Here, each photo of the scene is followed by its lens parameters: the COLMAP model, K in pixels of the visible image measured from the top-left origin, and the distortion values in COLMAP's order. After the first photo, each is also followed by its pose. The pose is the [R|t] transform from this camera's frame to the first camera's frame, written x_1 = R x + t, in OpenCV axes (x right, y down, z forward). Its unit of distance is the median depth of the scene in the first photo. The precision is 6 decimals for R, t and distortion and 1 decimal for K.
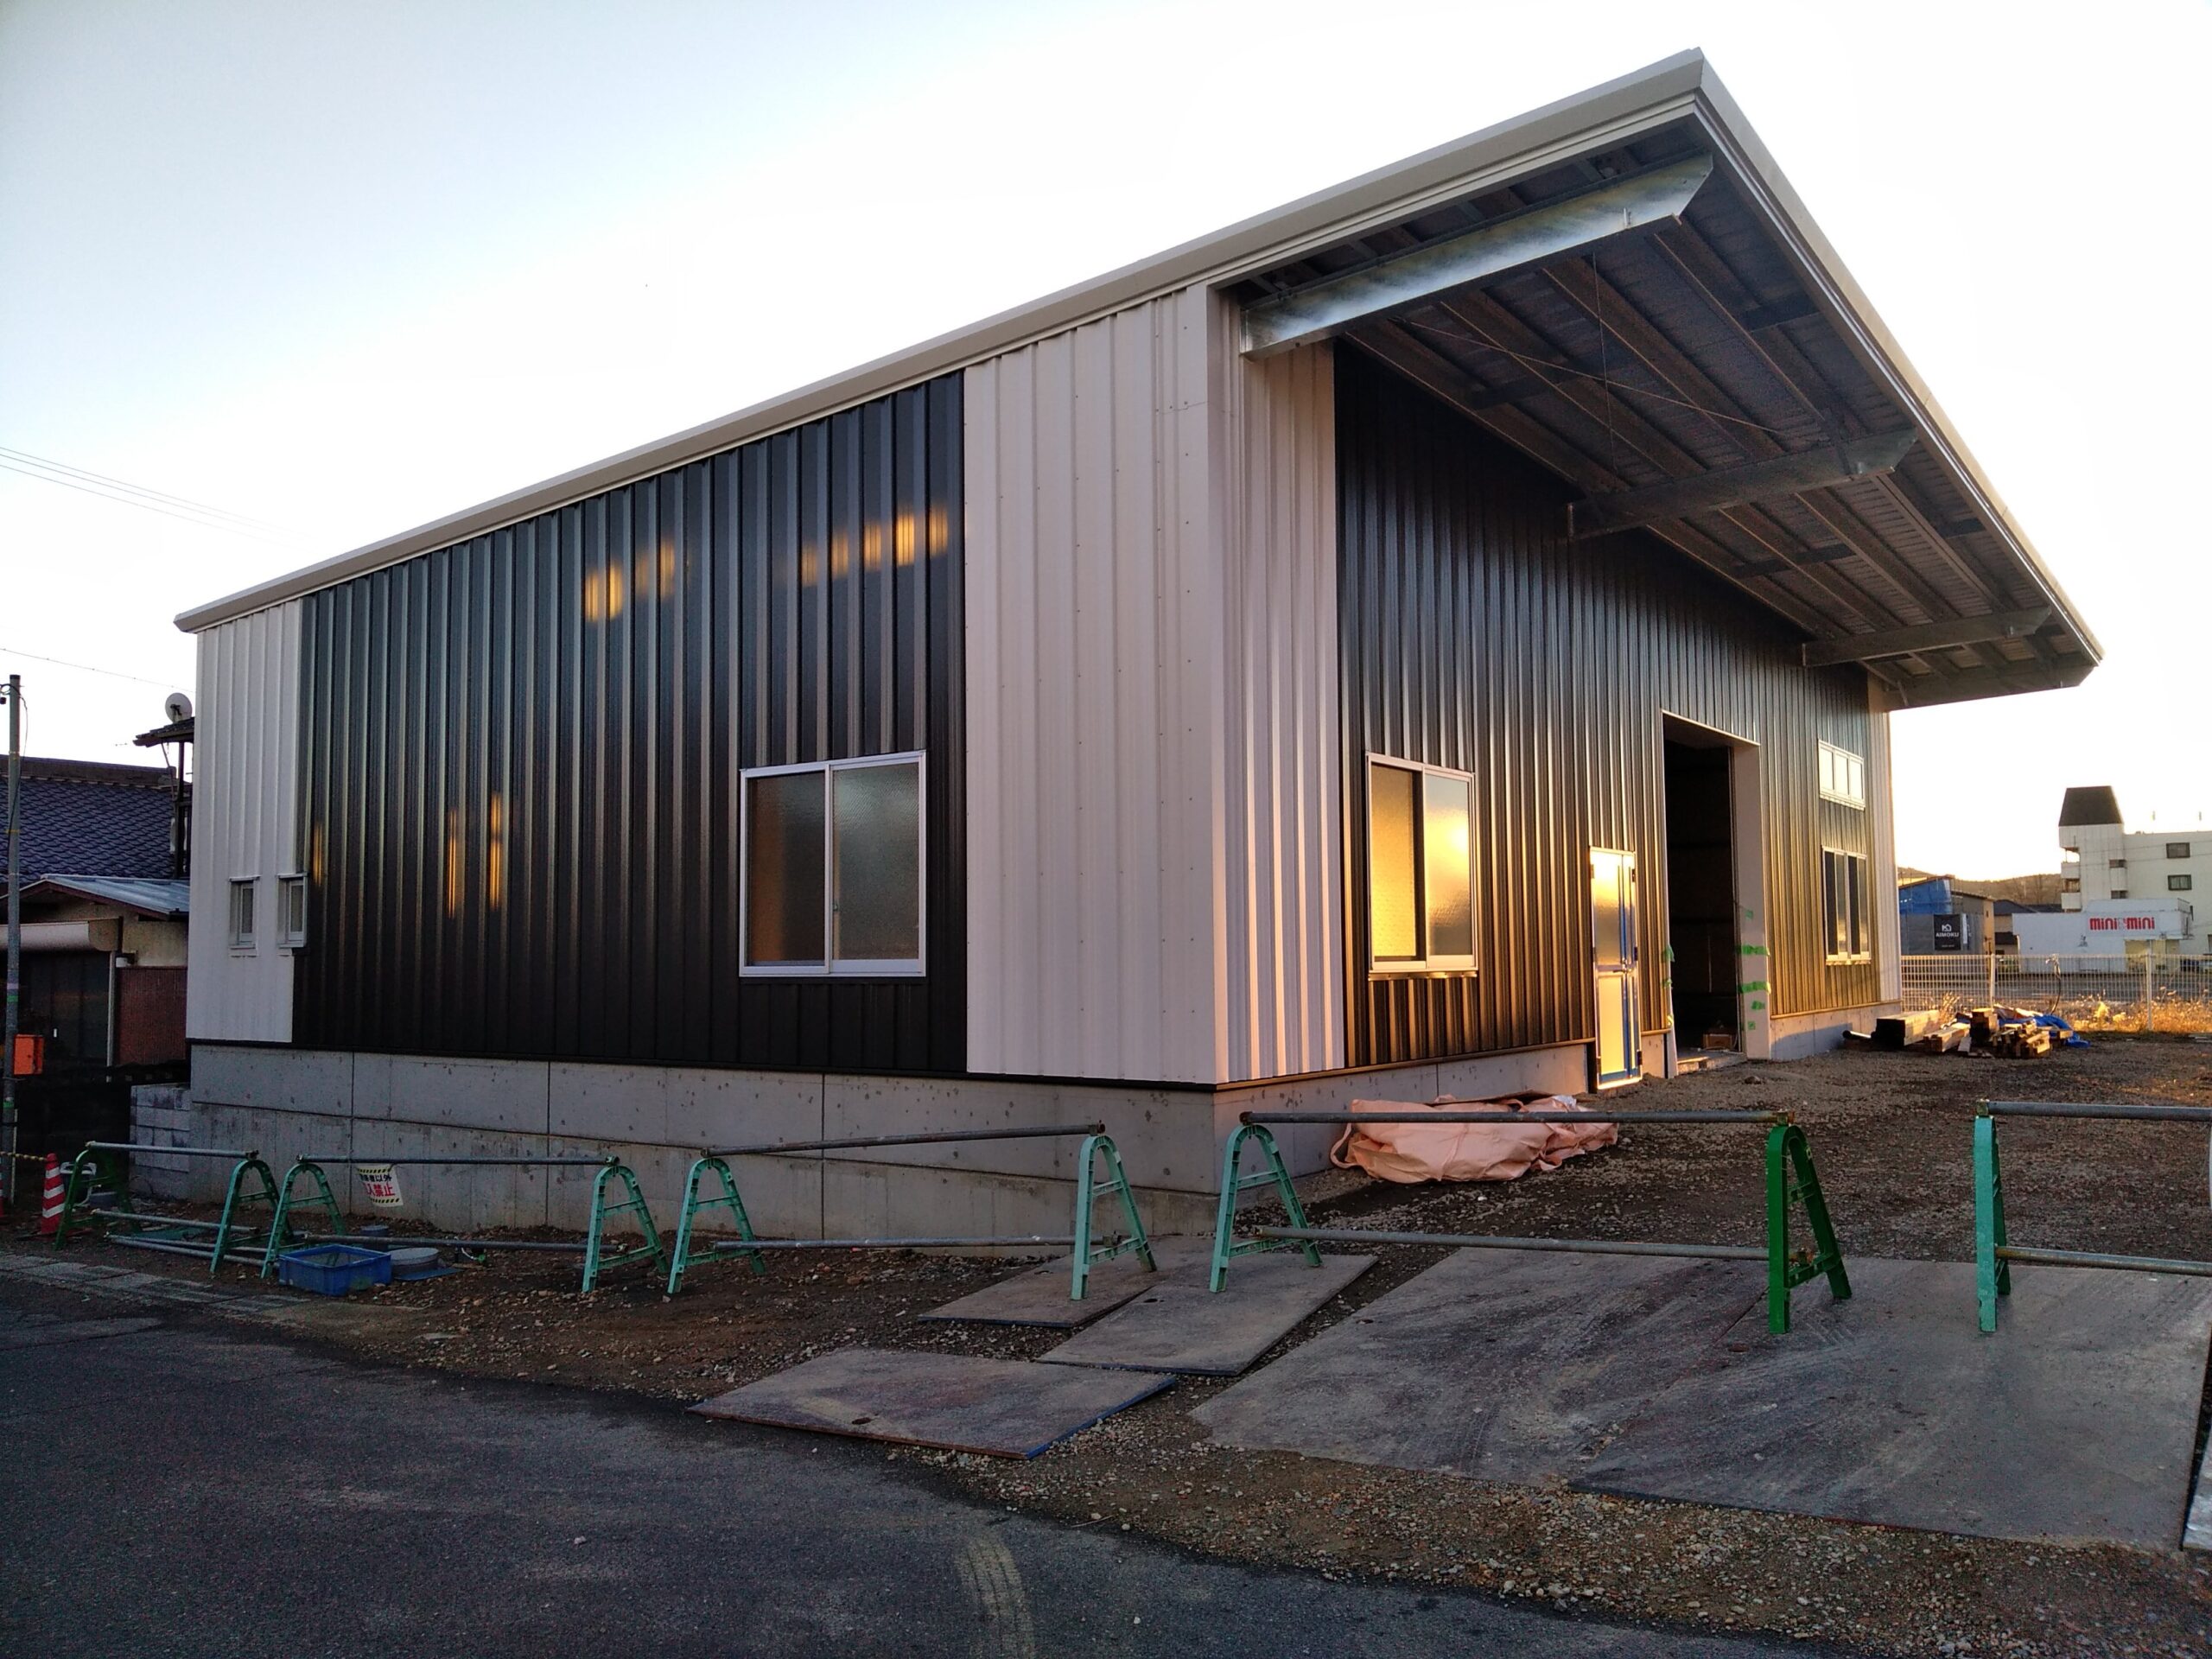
lens RADIAL K [[1652.0, 0, 1106.0], [0, 1652.0, 829.5], [0, 0, 1]] dist [0.066367, -0.091193]
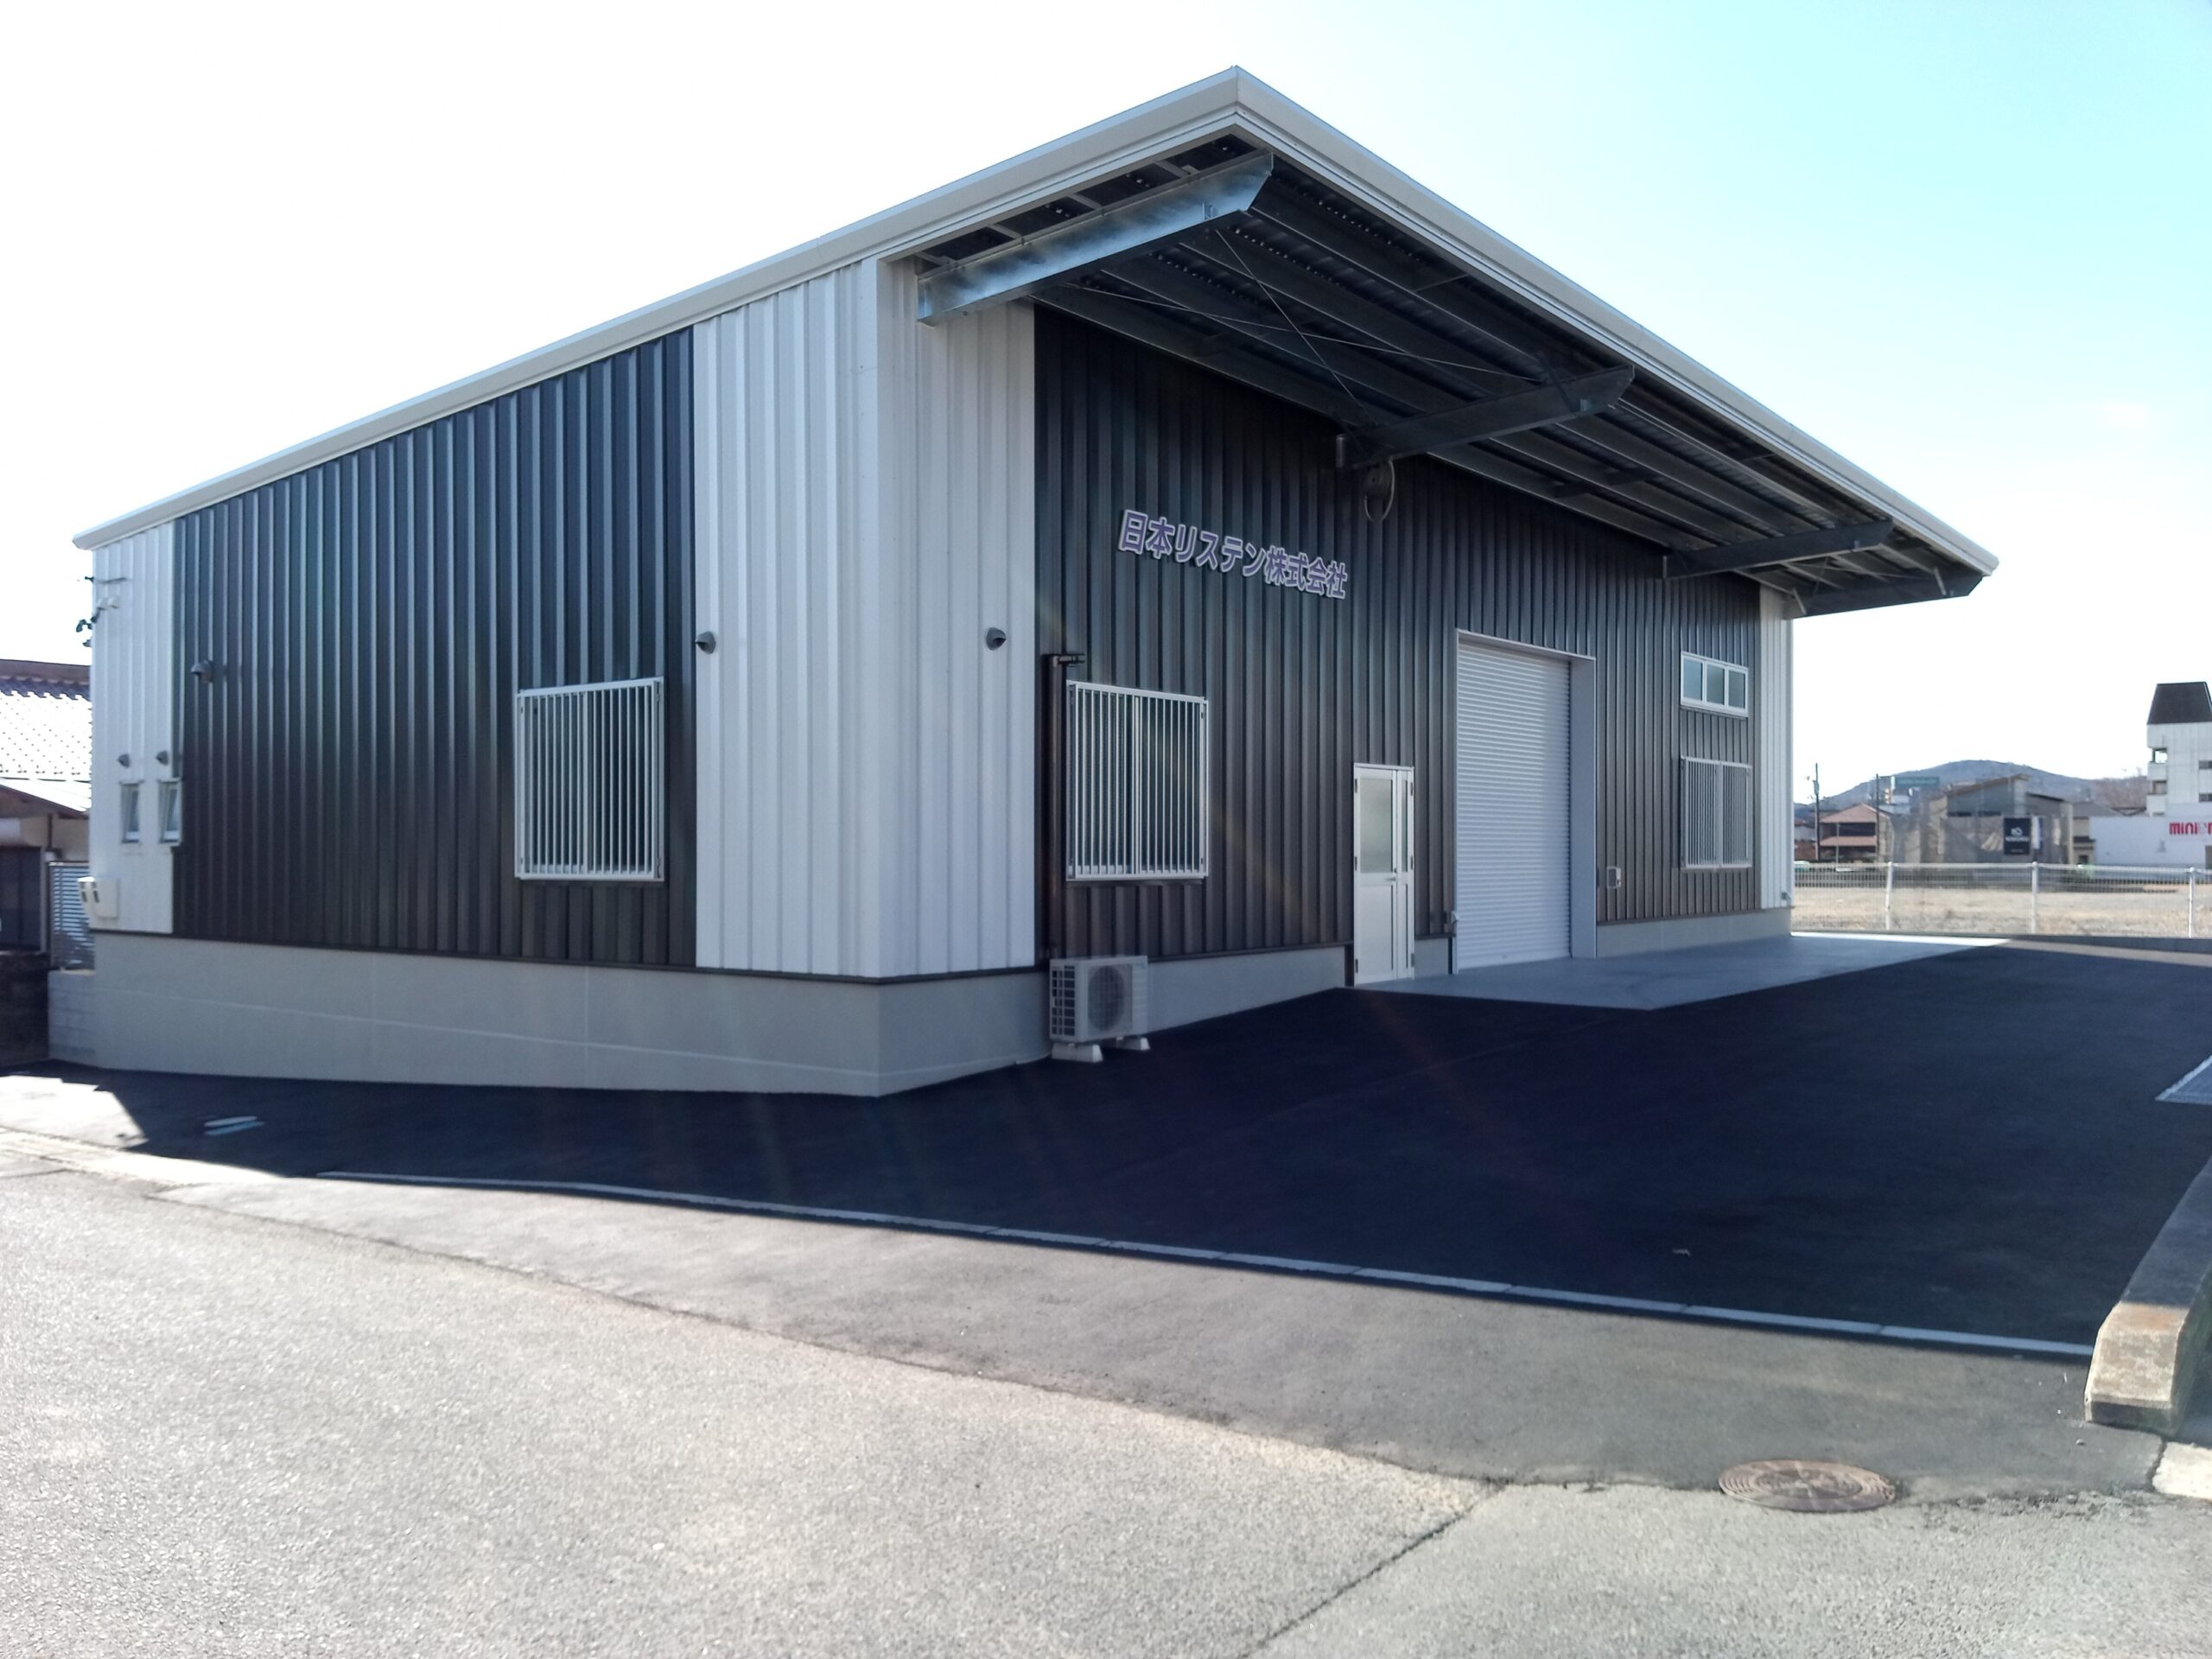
lens RADIAL K [[1725.7, 0, 1106.0], [0, 1725.7, 829.5], [0, 0, 1]] dist [0.080761, -0.152194]
pose [[0.999233, 0.007447, -0.038436, 0.219084], [-0.005038, 0.998038, 0.062402, -0.018480], [0.038825, -0.062161, 0.997311, -0.142891]]
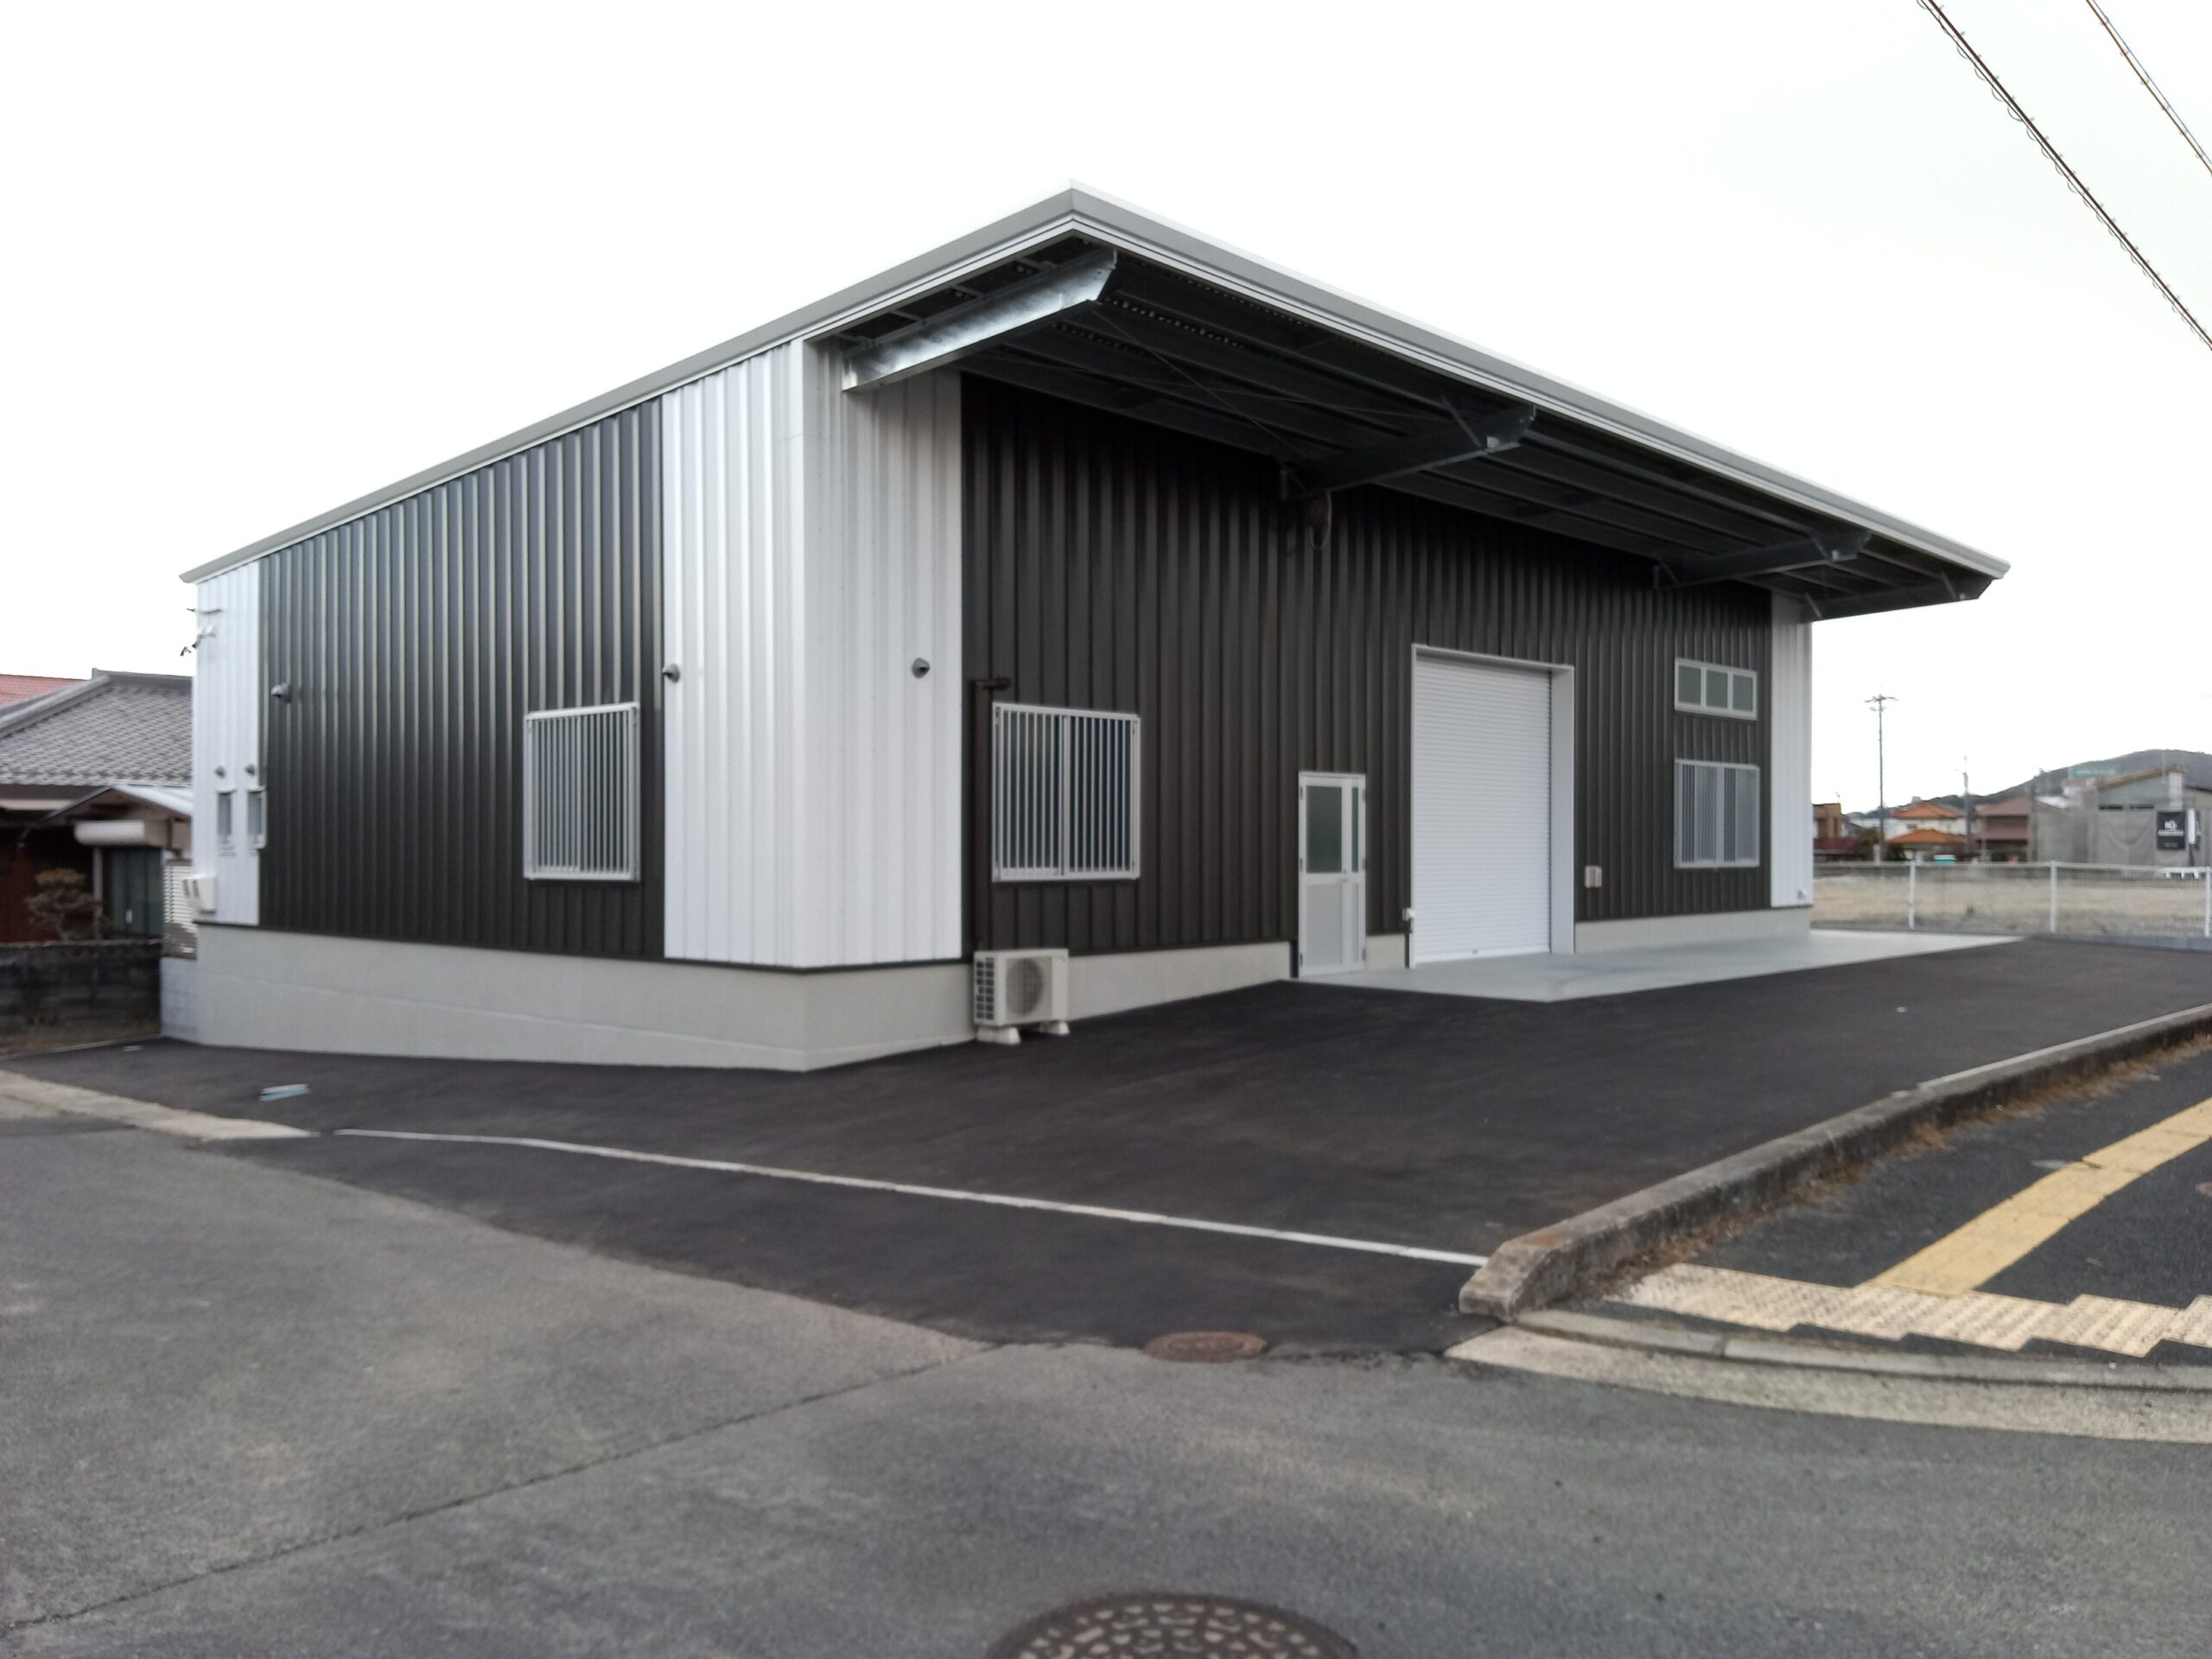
lens RADIAL K [[1725.7, 0, 1106.0], [0, 1725.7, 829.5], [0, 0, 1]] dist [0.080761, -0.152194]
pose [[0.992730, 0.007182, -0.120146, 0.380337], [0.000851, 0.997774, 0.066676, -0.036592], [0.120358, -0.066293, 0.990515, -0.257482]]
